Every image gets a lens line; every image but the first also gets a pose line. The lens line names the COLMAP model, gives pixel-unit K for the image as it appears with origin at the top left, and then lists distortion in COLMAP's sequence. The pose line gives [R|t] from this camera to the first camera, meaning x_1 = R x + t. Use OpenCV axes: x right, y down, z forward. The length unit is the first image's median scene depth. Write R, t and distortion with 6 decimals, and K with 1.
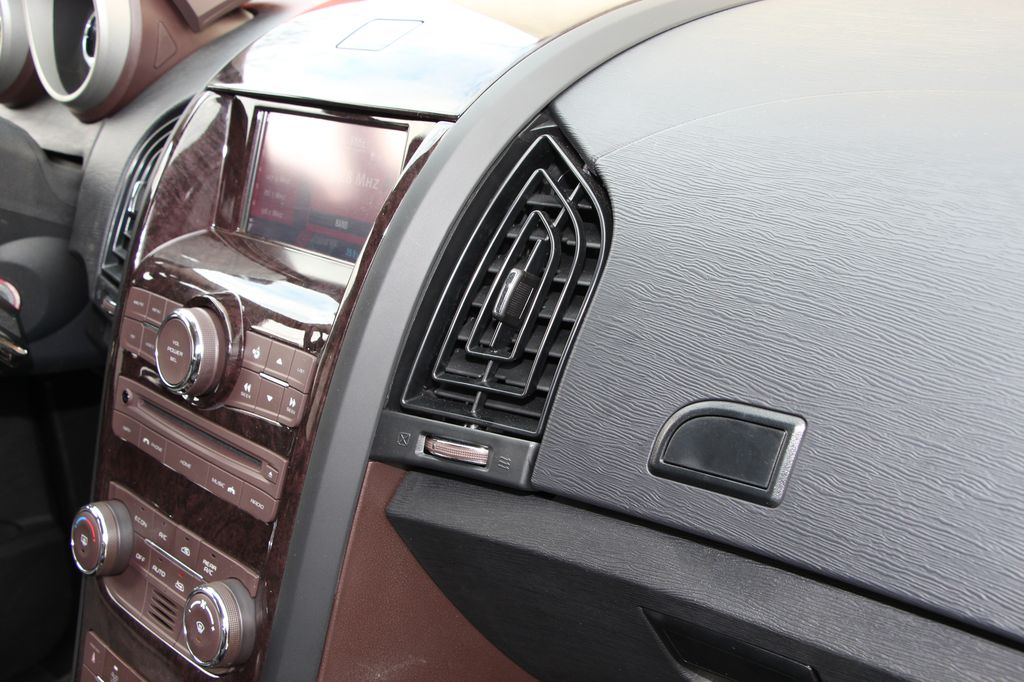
lens RADIAL K [[1168.1, 0, 514.9], [0, 1168.1, 338.9], [0, 0, 1]] dist [-0.026449, 0.000000]
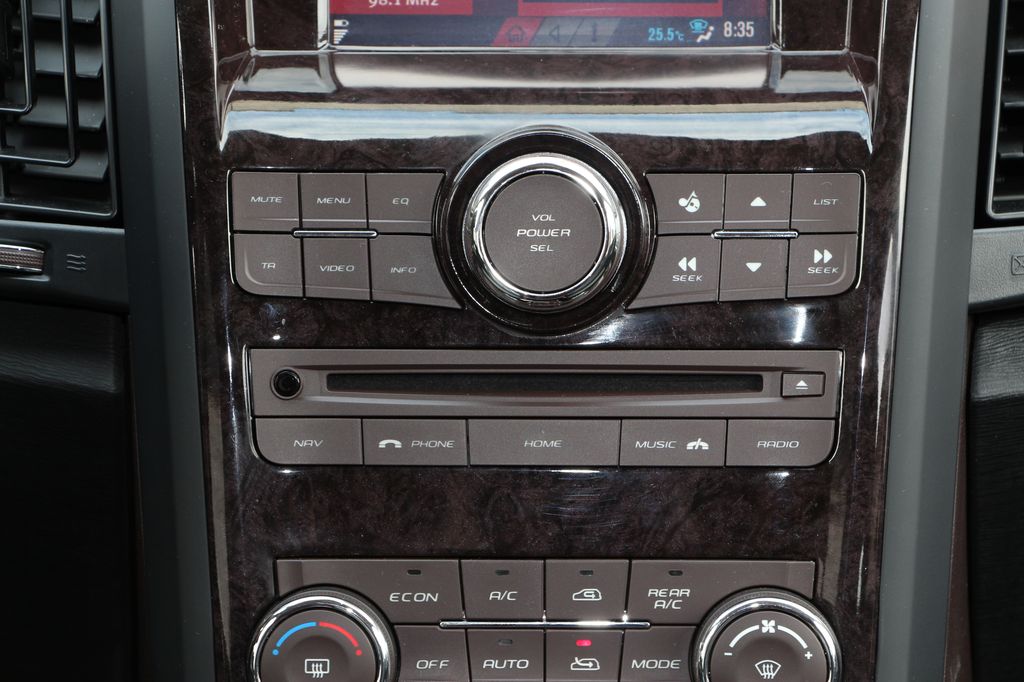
lens RADIAL K [[3411.1, 0, 512.2], [0, 3411.1, 343.6], [0, 0, 1]] dist [0.530177, 0.000000]
pose [[0.723859, -0.174333, 0.667560, -1.393646], [0.212991, 0.976756, 0.024127, 0.019776], [-0.656249, 0.124720, 0.744165, -0.198570]]
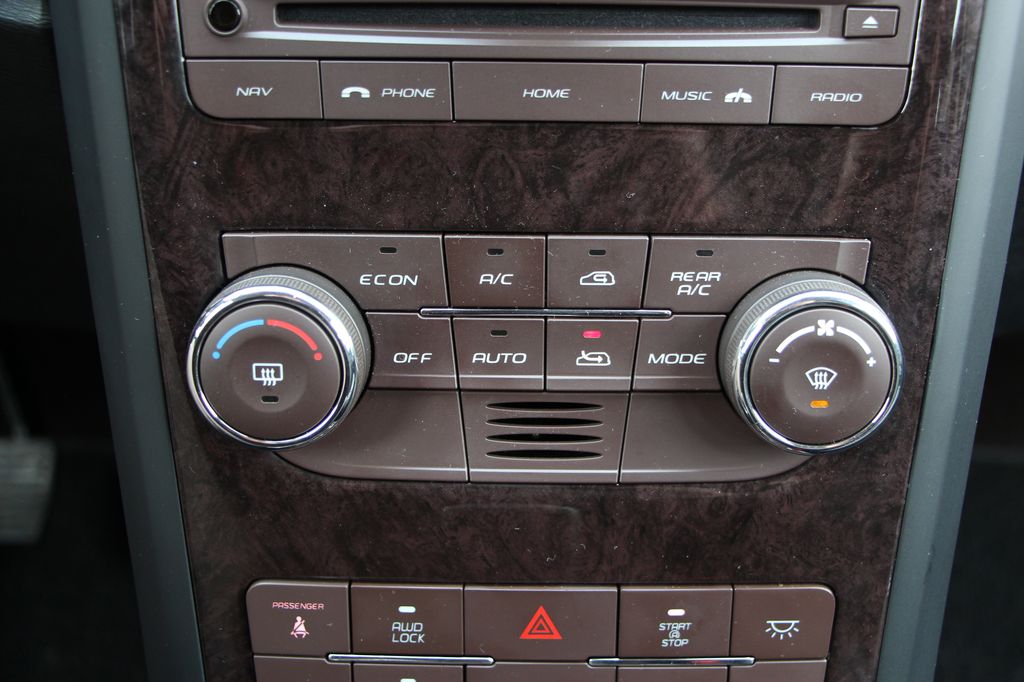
lens RADIAL K [[1261.6, 0, 527.8], [0, 1261.6, 360.6], [0, 0, 1]] dist [-0.080141, 0.000000]
pose [[0.705314, -0.340893, 0.621549, -0.632088], [0.204358, 0.937340, 0.282192, 0.068277], [-0.678800, -0.072016, 0.730783, 0.668040]]
